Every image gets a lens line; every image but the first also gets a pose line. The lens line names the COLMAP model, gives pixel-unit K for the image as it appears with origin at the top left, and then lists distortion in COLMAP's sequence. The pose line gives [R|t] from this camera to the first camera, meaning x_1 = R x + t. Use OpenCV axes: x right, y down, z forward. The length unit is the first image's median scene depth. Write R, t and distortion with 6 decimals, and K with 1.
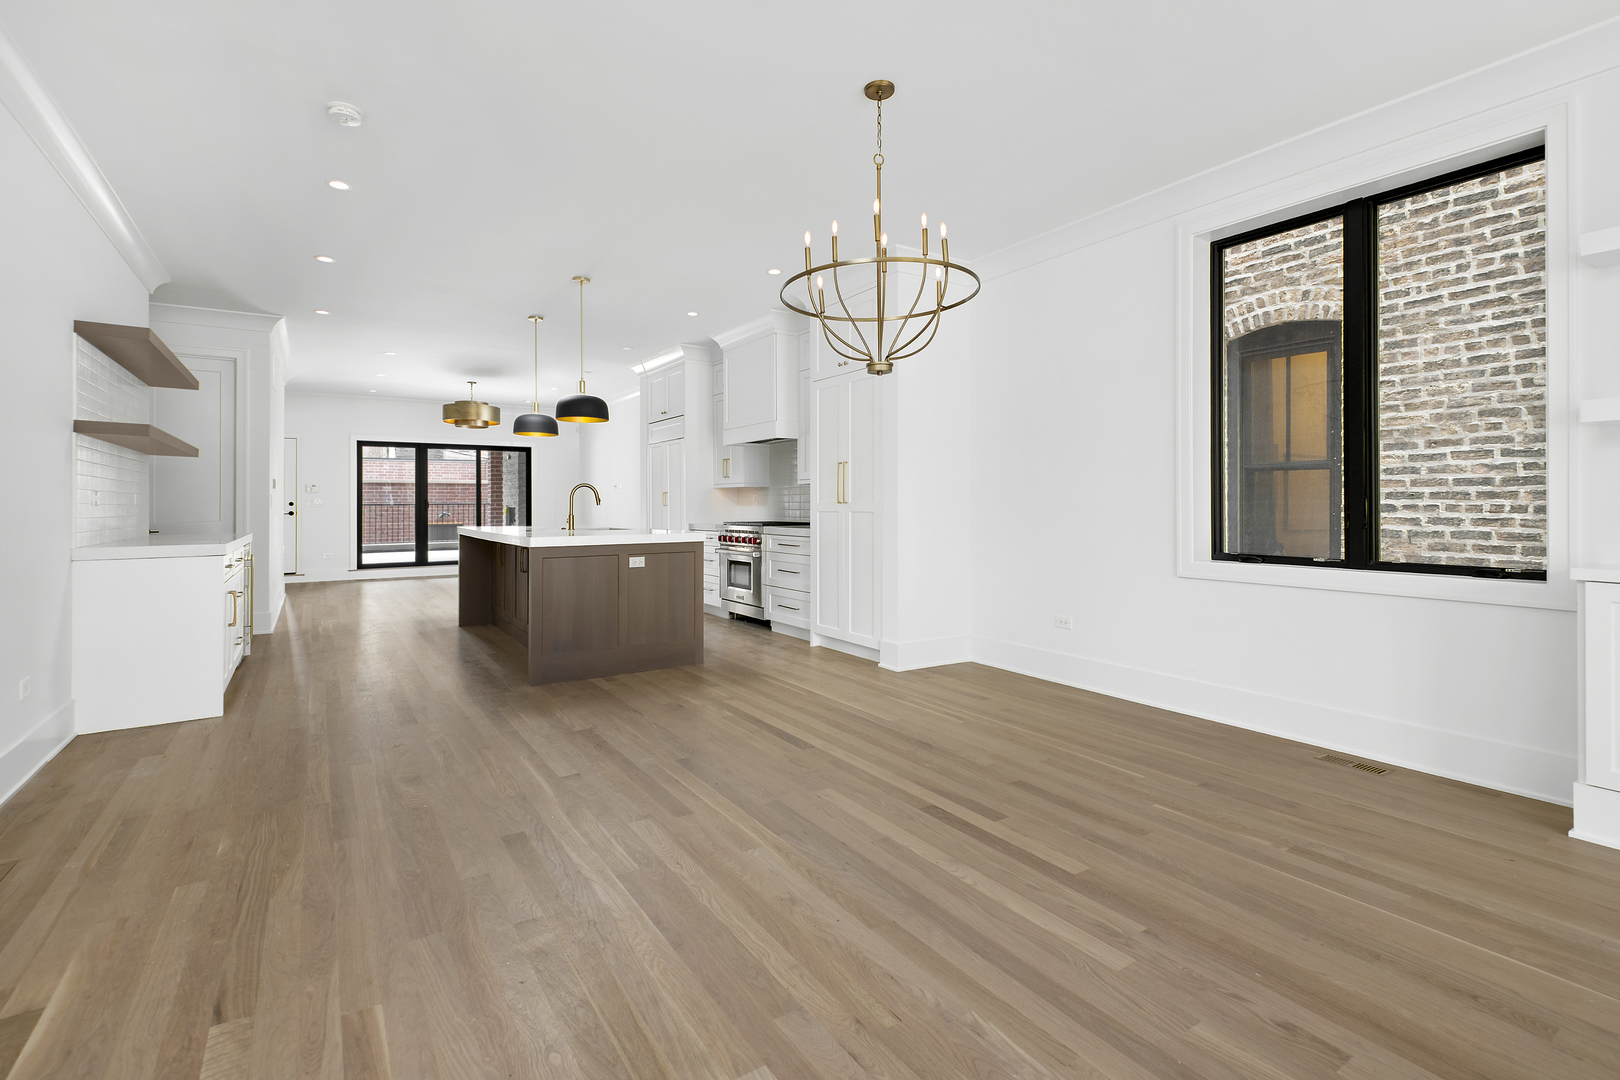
lens RADIAL K [[754.0, 0, 876.9], [0, 754.0, 493.1], [0, 0, 1]] dist [0.025110, -0.006797]
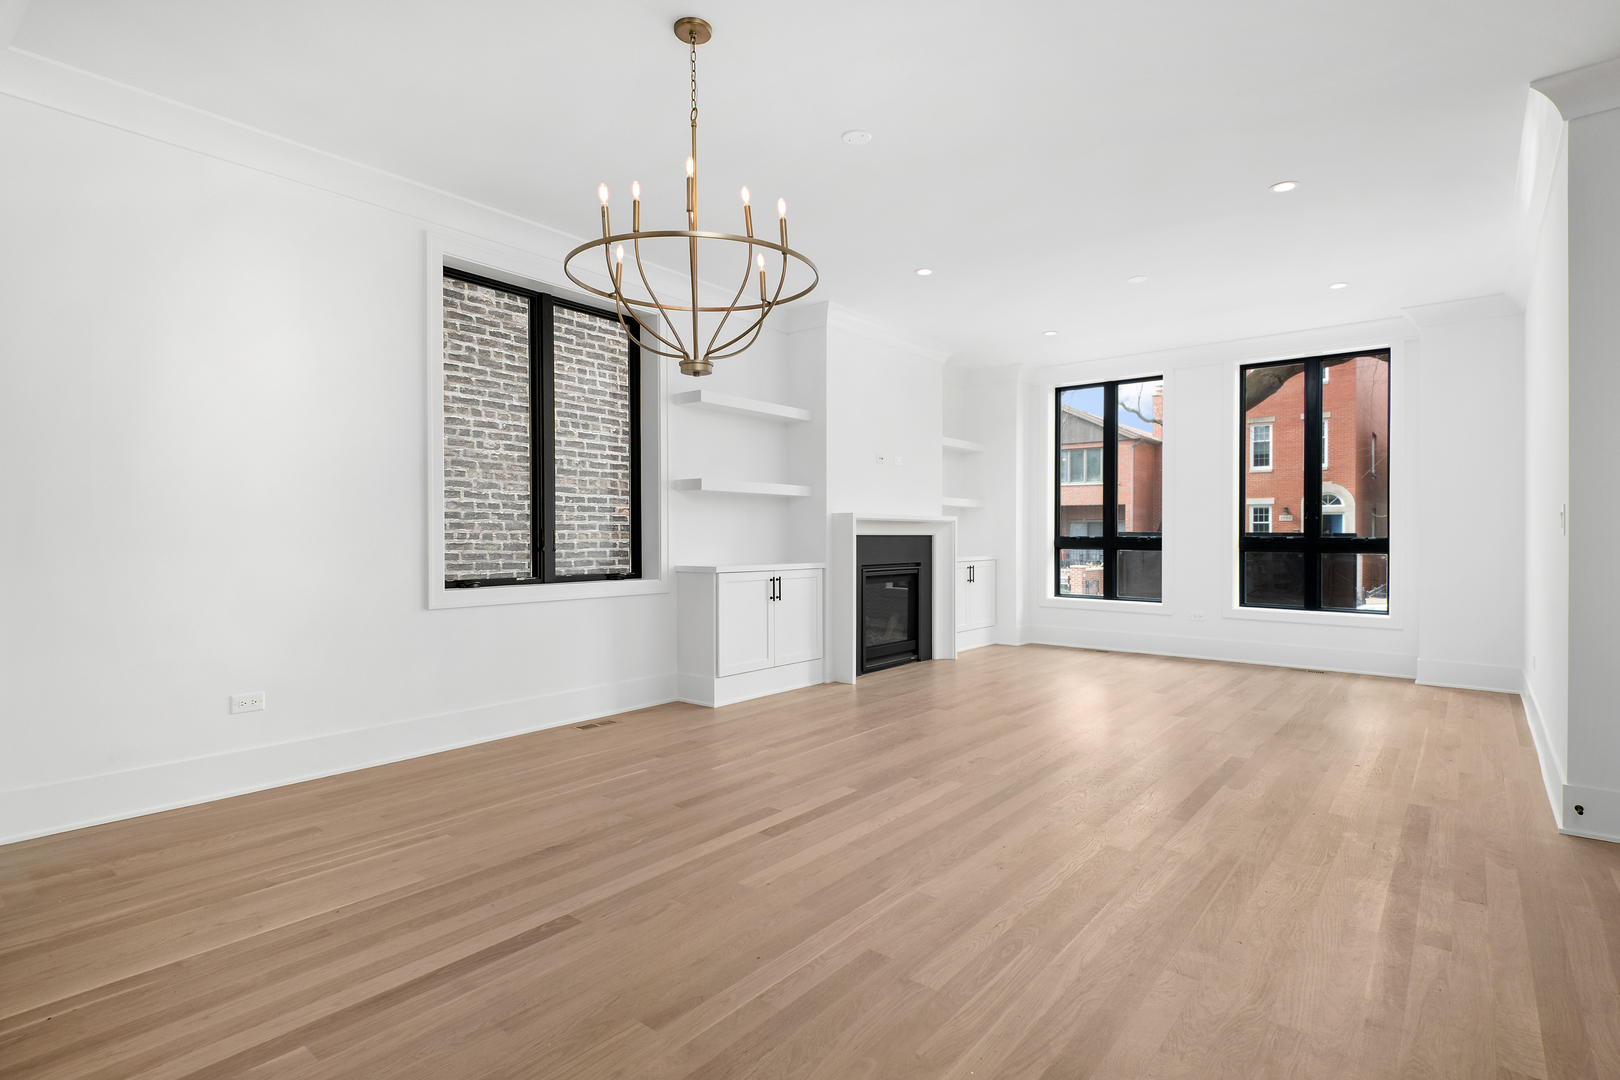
lens RADIAL K [[735.8, 0, 761.5], [0, 735.8, 534.4], [0, 0, 1]] dist [0.011255, -0.001707]
pose [[-0.178620, 0.000754, 0.983918, -0.491501], [-0.017733, 0.999835, -0.003985, 0.012201], [-0.983758, -0.018159, -0.178578, 0.654799]]
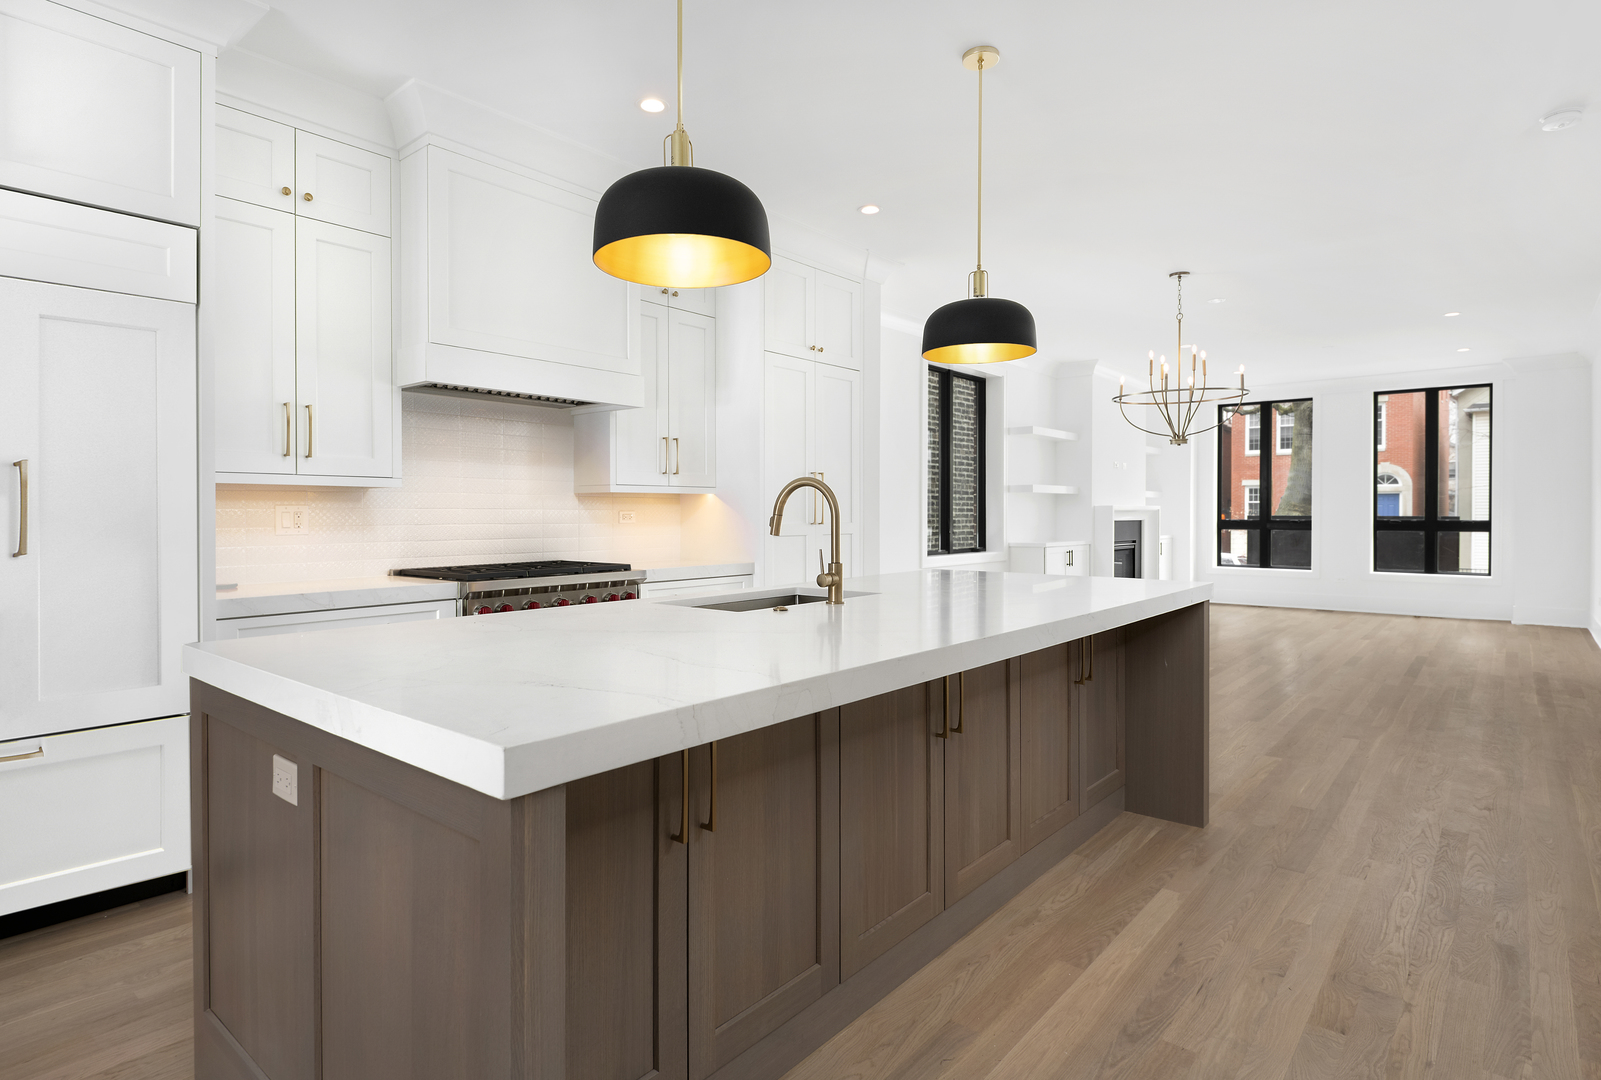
lens RADIAL K [[683.6, 0, 801.5], [0, 683.6, 525.0], [0, 0, 1]] dist [-0.012477, -0.000559]
pose [[-0.122899, -0.012111, 0.992345, -0.835802], [-0.011735, 0.999873, 0.010749, 0.006362], [-0.992350, -0.010324, -0.123025, 1.214659]]
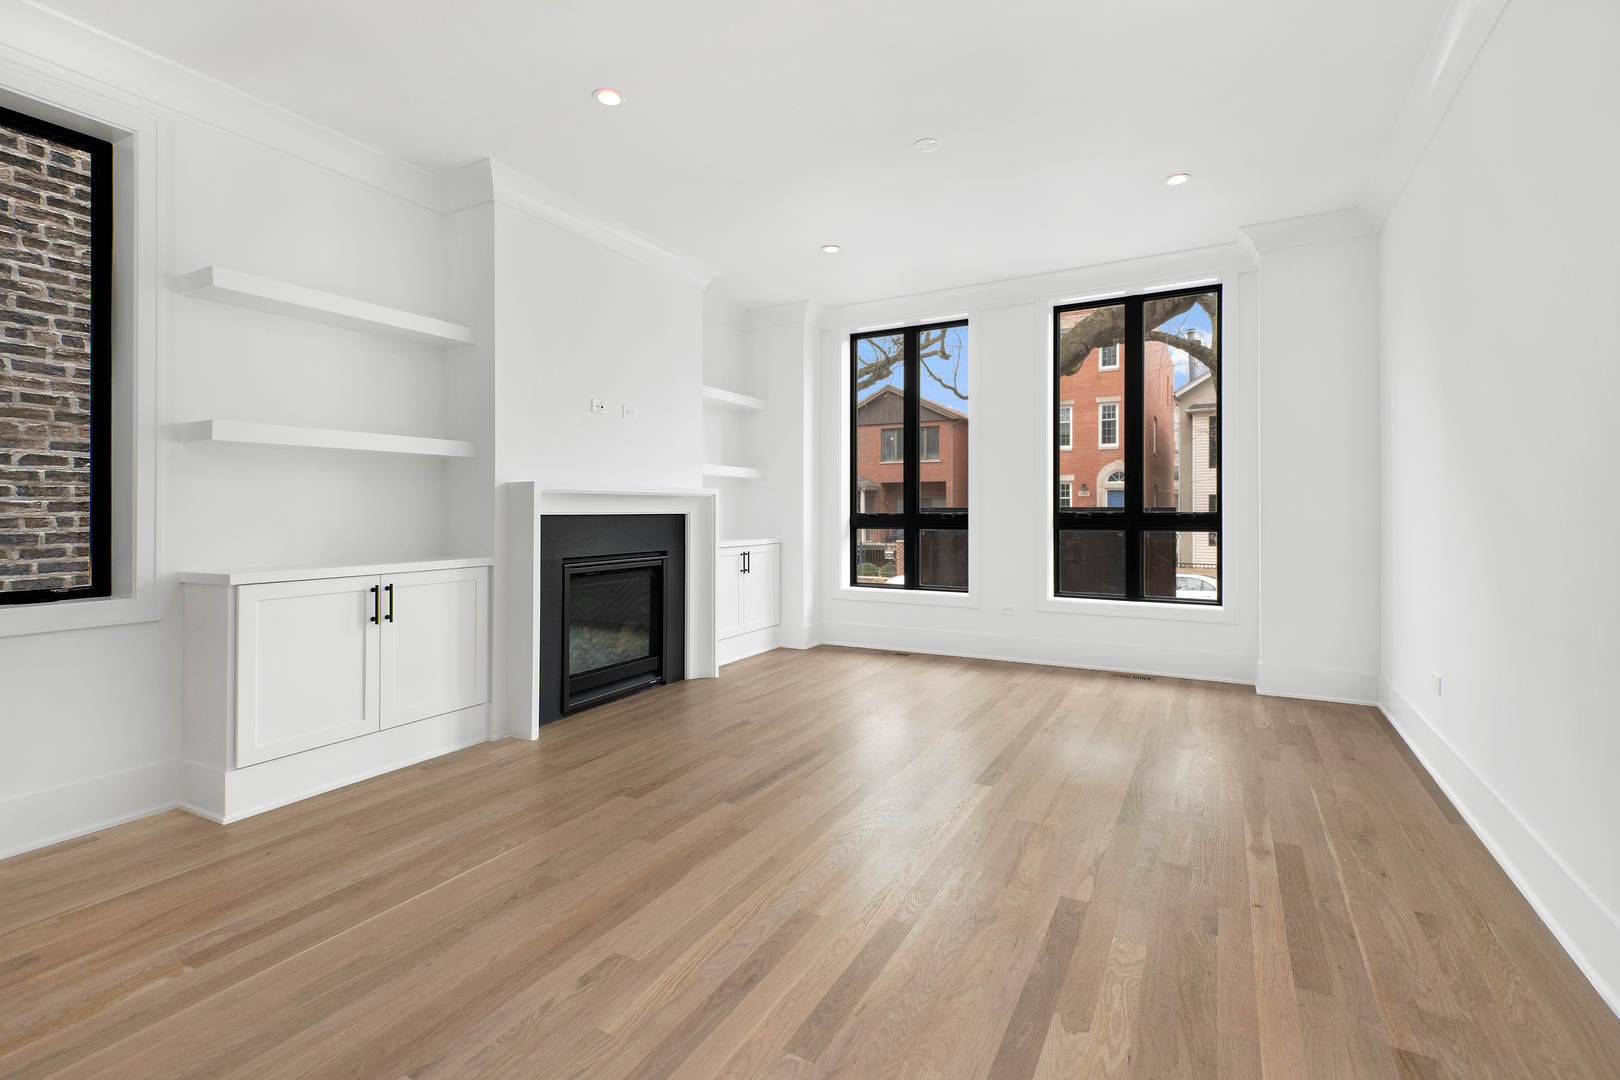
lens RADIAL K [[754.0, 0, 732.0], [0, 754.0, 521.4], [0, 0, 1]] dist [0.025110, -0.006797]
pose [[-0.353507, -0.008353, 0.935395, -0.184614], [-0.008280, 0.999949, 0.005801, 0.006022], [-0.935395, -0.005695, -0.353558, 0.385376]]
